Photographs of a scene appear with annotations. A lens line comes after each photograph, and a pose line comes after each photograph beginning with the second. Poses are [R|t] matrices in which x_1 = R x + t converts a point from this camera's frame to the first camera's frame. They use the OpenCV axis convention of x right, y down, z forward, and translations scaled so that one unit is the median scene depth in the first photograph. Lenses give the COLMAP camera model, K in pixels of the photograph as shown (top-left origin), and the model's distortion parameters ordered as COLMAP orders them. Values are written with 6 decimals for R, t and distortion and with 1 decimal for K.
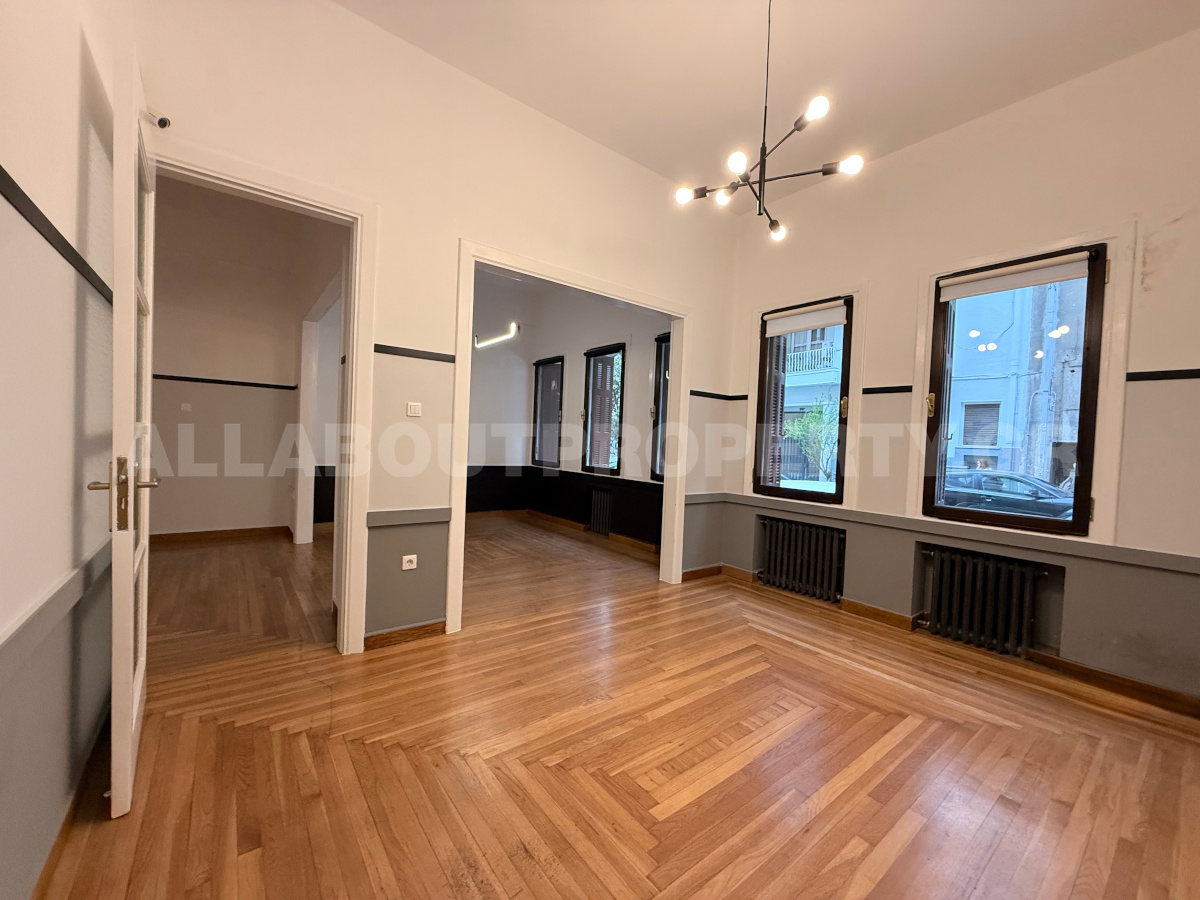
lens RADIAL K [[476.9, 0, 598.7], [0, 476.9, 452.5], [0, 0, 1]] dist [0.000431, 0.000124]
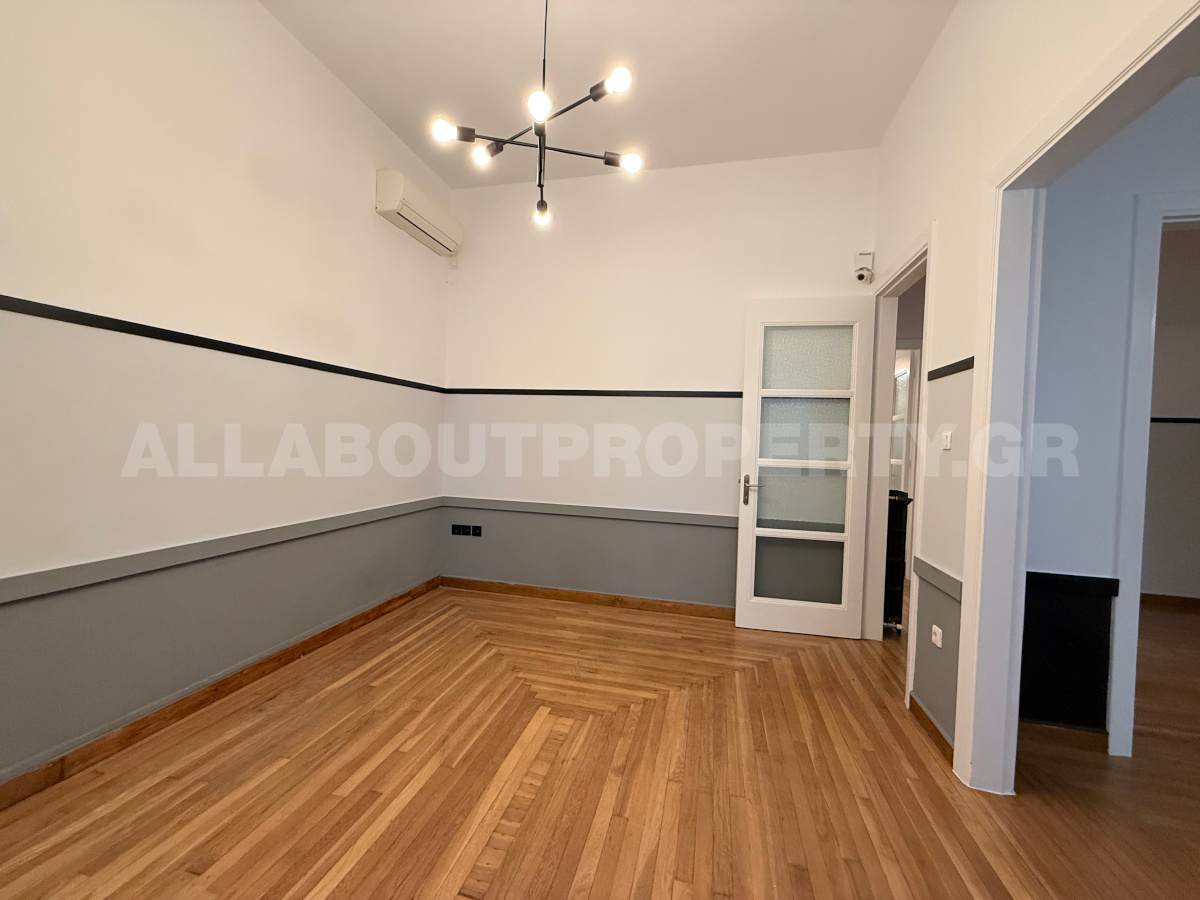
lens RADIAL K [[476.9, 0, 600.6], [0, 476.9, 452.3], [0, 0, 1]] dist [0.000431, 0.000124]
pose [[-0.777662, -0.053675, -0.626387, 0.410261], [-0.084986, 0.996178, 0.020148, -0.029646], [0.622911, 0.068903, -0.779252, 0.948278]]
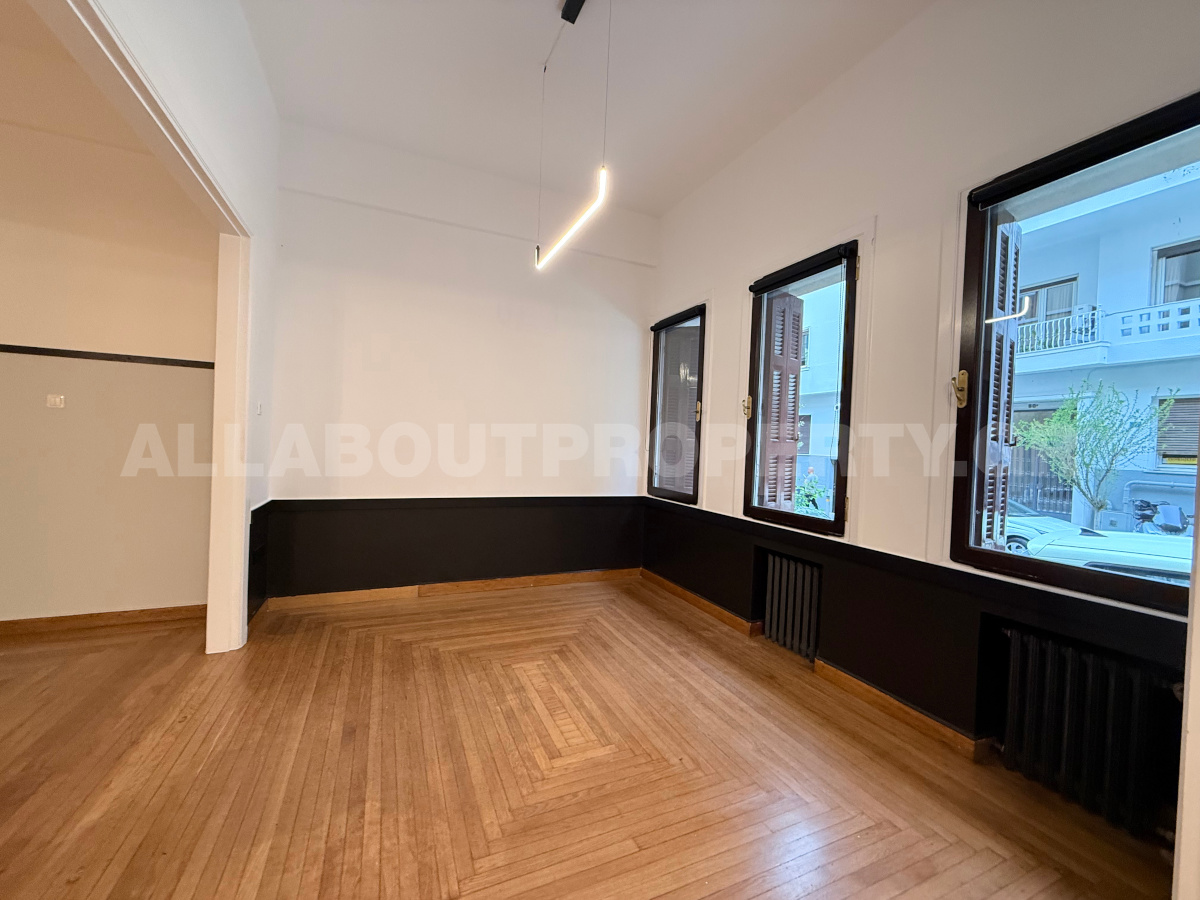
lens RADIAL K [[476.9, 0, 597.7], [0, 476.9, 450.6], [0, 0, 1]] dist [0.000431, 0.000124]
pose [[0.970482, -0.000482, -0.241175, -0.114619], [-0.005052, 0.999738, -0.022325, -0.033429], [0.241122, 0.022884, 0.970225, 0.809640]]
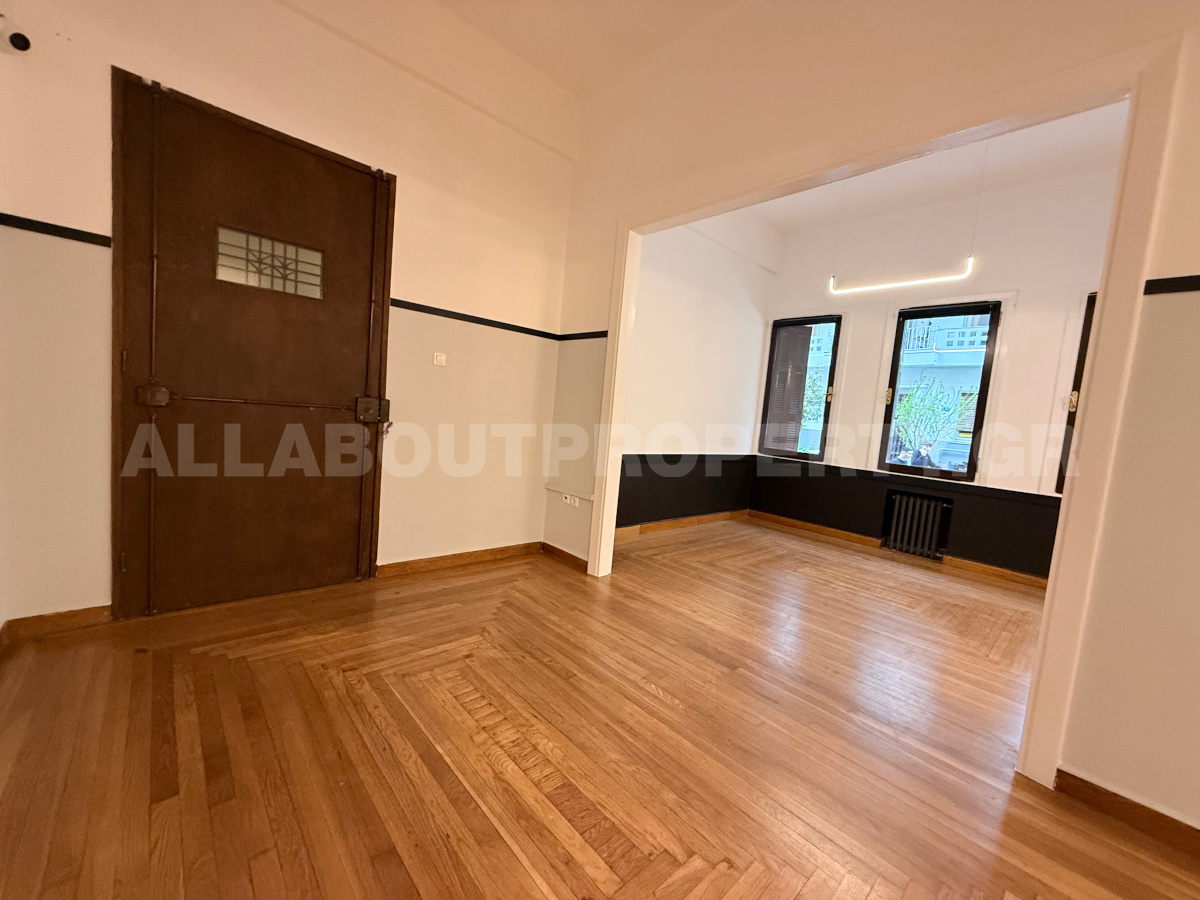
lens RADIAL K [[476.9, 0, 597.0], [0, 476.9, 450.7], [0, 0, 1]] dist [0.000431, 0.000124]
pose [[0.996004, 0.038747, 0.080460, -0.963030], [-0.043652, 0.997236, 0.060129, -0.030248], [-0.077908, -0.063401, 0.994943, 0.488929]]
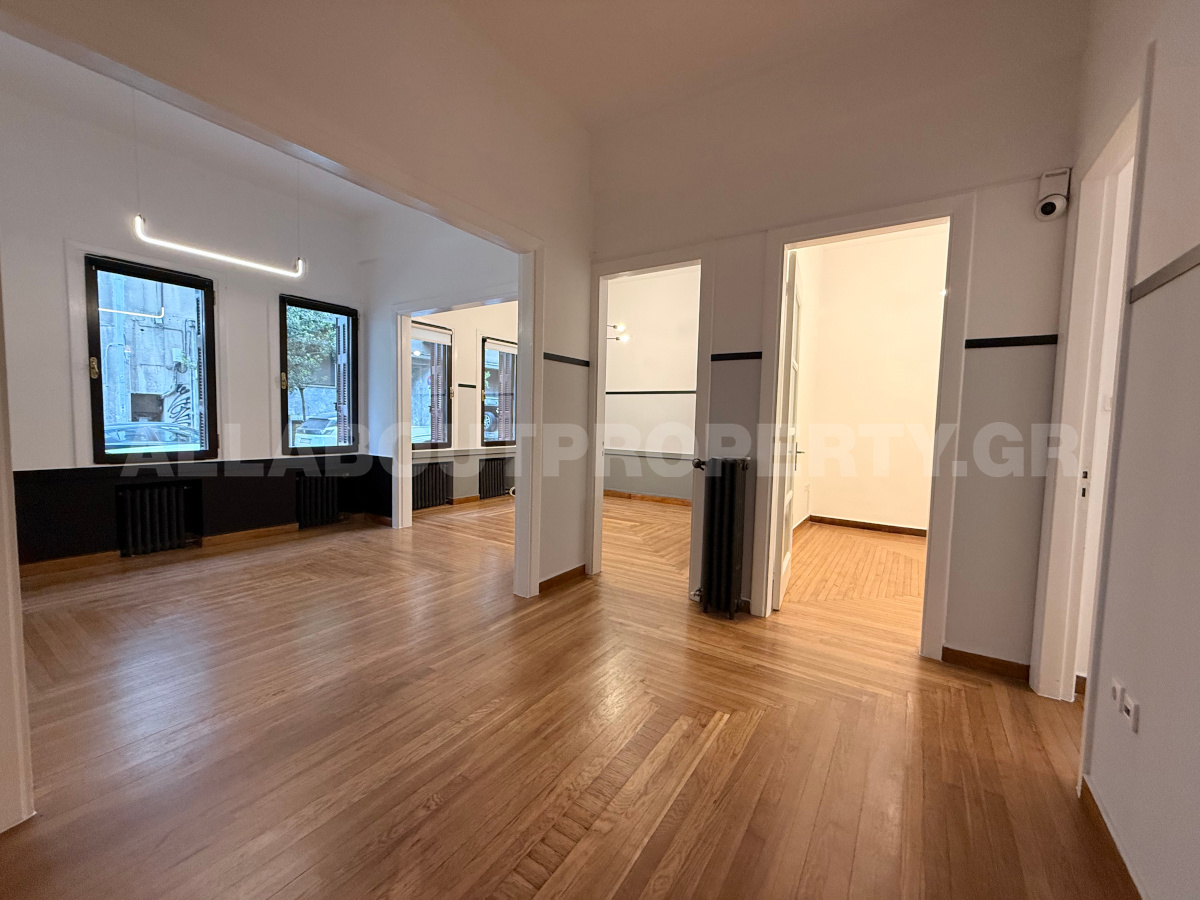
lens RADIAL K [[476.9, 0, 598.5], [0, 476.9, 447.6], [0, 0, 1]] dist [0.000431, 0.000124]
pose [[-0.313053, -0.105988, 0.943803, -1.373634], [-0.012357, 0.994124, 0.107540, -0.091210], [-0.949655, 0.022003, -0.312524, 1.052239]]
